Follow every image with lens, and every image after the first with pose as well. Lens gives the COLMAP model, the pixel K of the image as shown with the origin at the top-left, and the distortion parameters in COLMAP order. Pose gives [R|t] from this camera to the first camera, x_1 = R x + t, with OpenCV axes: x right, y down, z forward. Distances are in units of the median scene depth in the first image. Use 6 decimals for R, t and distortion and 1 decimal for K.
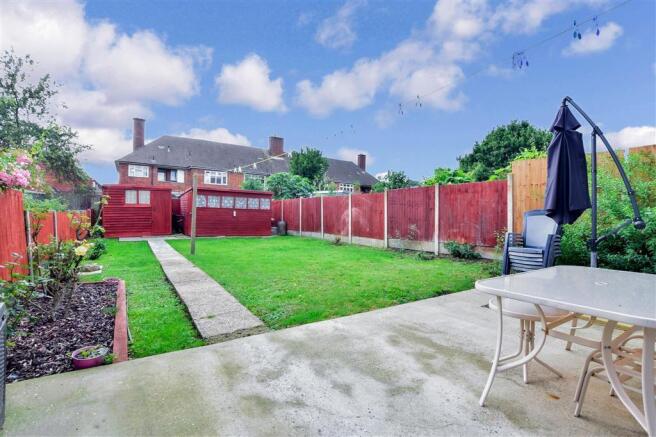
lens RADIAL K [[306.3, 0, 328.0], [0, 306.3, 218.5], [0, 0, 1]] dist [-0.039413, 0.000214]
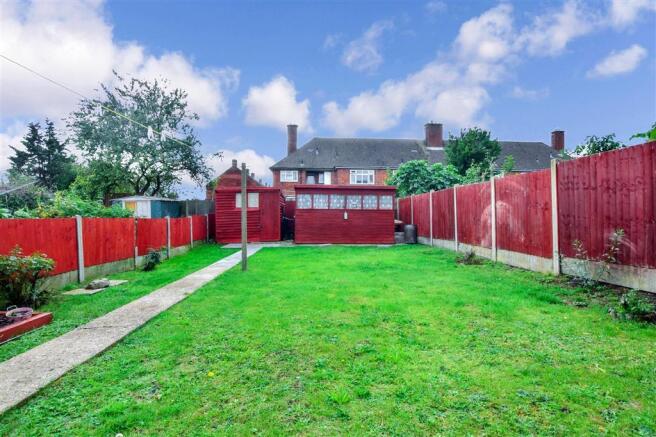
lens RADIAL K [[338.4, 0, 332.3], [0, 338.4, 218.1], [0, 0, 1]] dist [-0.008465, -0.000362]
pose [[0.878660, -0.019735, -0.477039, 0.083796], [0.015146, 0.999795, -0.013464, 0.001248], [0.477207, 0.004605, 0.878779, 0.204877]]
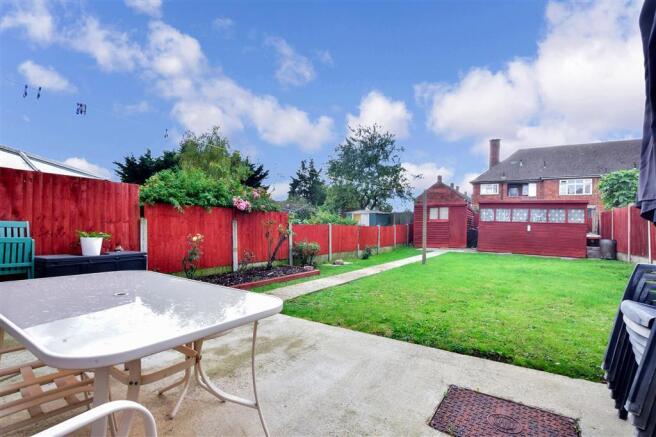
lens RADIAL K [[306.3, 0, 328.0], [0, 306.3, 218.5], [0, 0, 1]] dist [-0.039413, 0.000214]
pose [[0.423246, -0.025737, -0.905649, 0.217787], [-0.025013, 0.998884, -0.040076, 0.004249], [0.905670, 0.039615, 0.422129, 0.132096]]
